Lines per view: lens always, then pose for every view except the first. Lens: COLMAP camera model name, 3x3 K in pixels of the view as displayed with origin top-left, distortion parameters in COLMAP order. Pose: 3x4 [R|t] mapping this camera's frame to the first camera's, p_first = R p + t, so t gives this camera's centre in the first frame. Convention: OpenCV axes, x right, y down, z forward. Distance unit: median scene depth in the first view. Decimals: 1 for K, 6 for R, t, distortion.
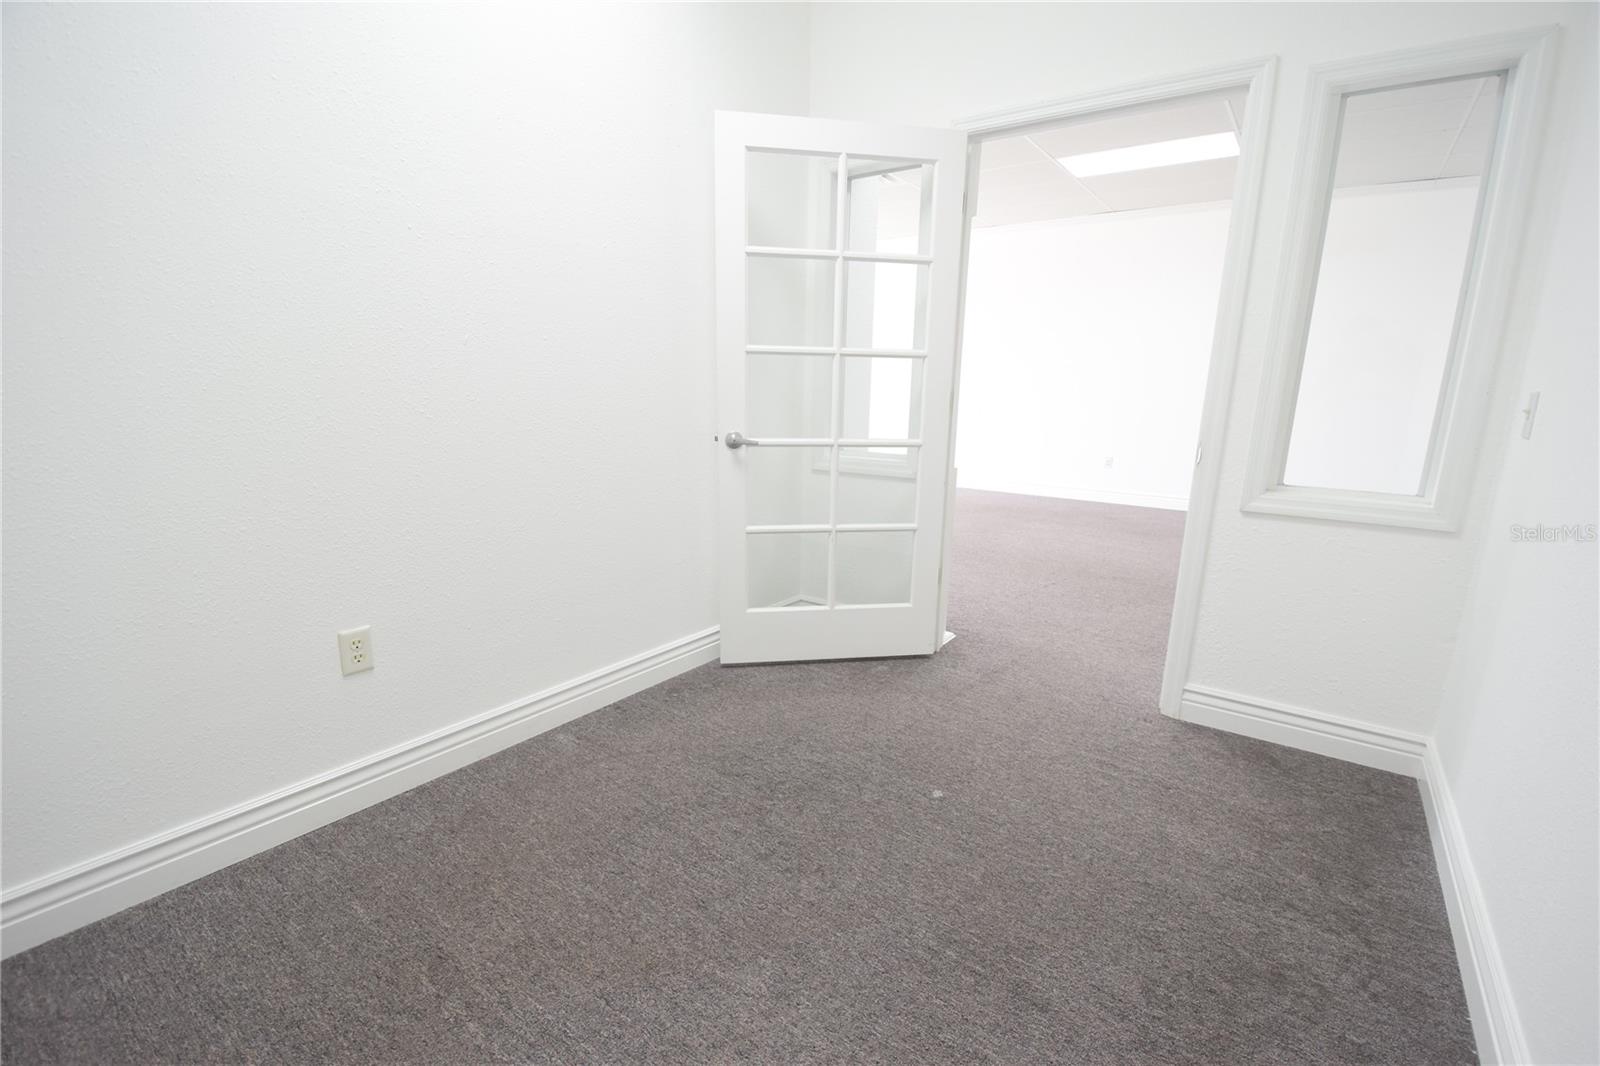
lens RADIAL K [[708.9, 0, 804.4], [0, 708.9, 554.0], [0, 0, 1]] dist [-0.001453, -0.010118]
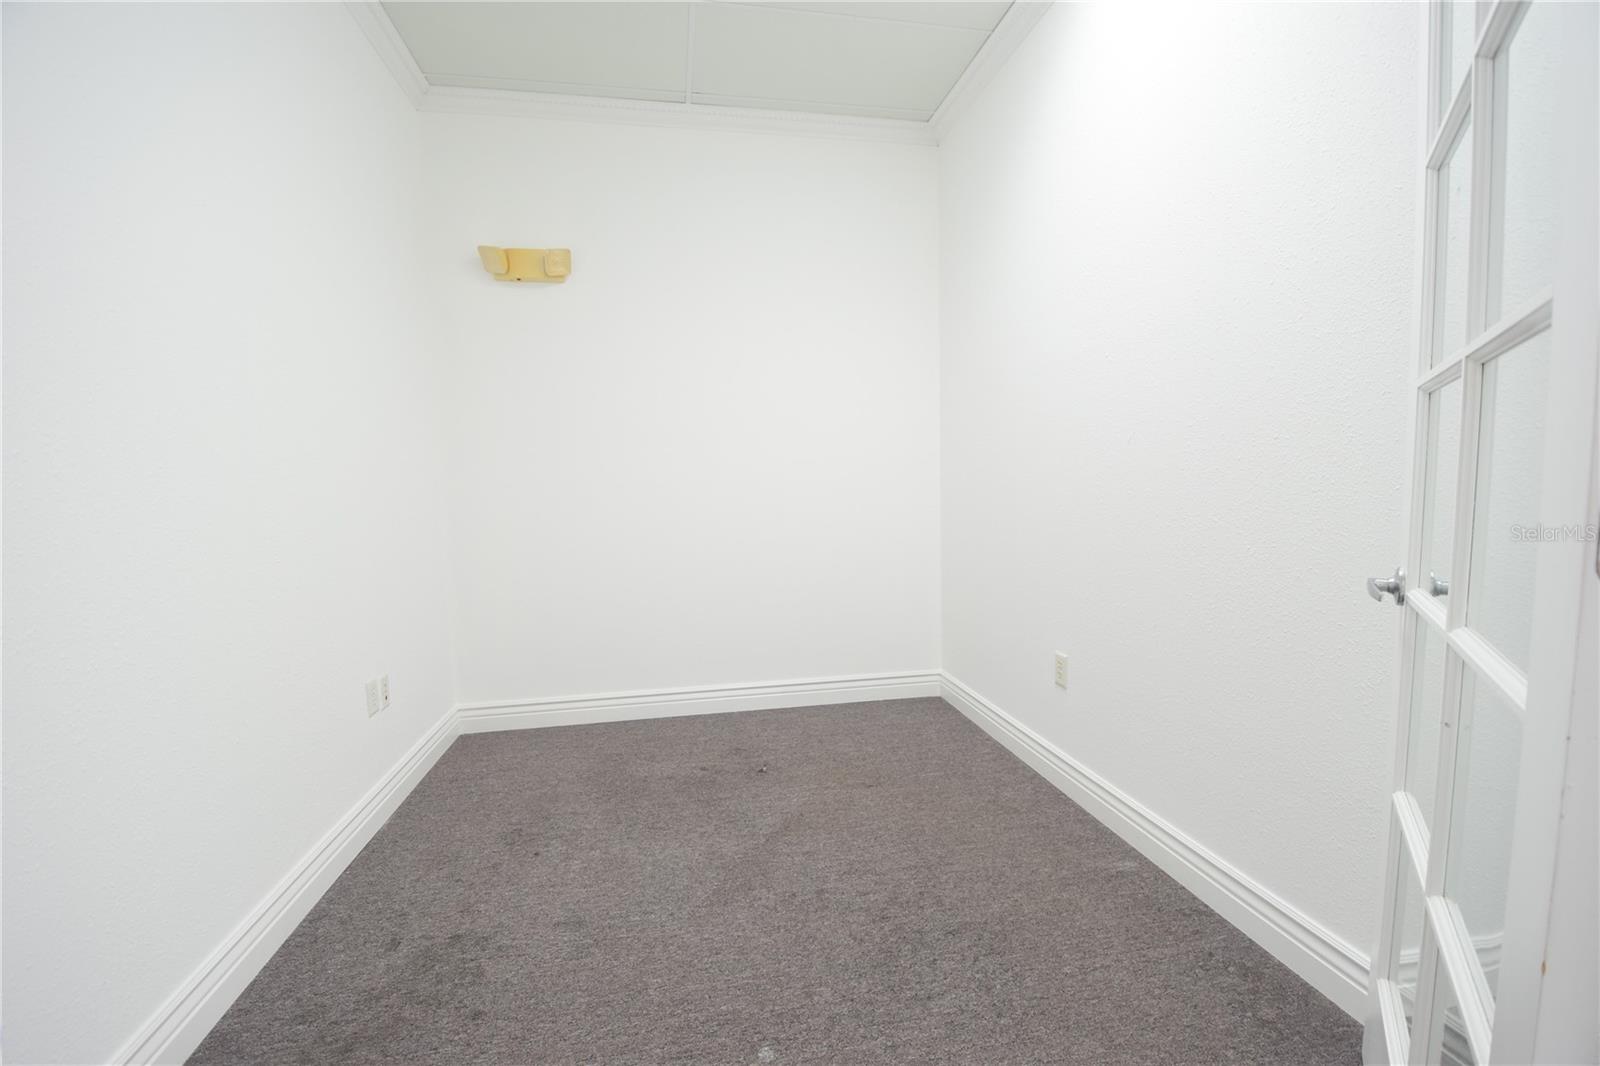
lens RADIAL K [[708.9, 0, 804.4], [0, 708.9, 554.0], [0, 0, 1]] dist [-0.001453, -0.010118]
pose [[-0.689727, 0.068562, -0.720816, 0.738620], [-0.158137, 0.957211, 0.242363, -0.354816], [0.706590, 0.281152, -0.649372, 1.579317]]
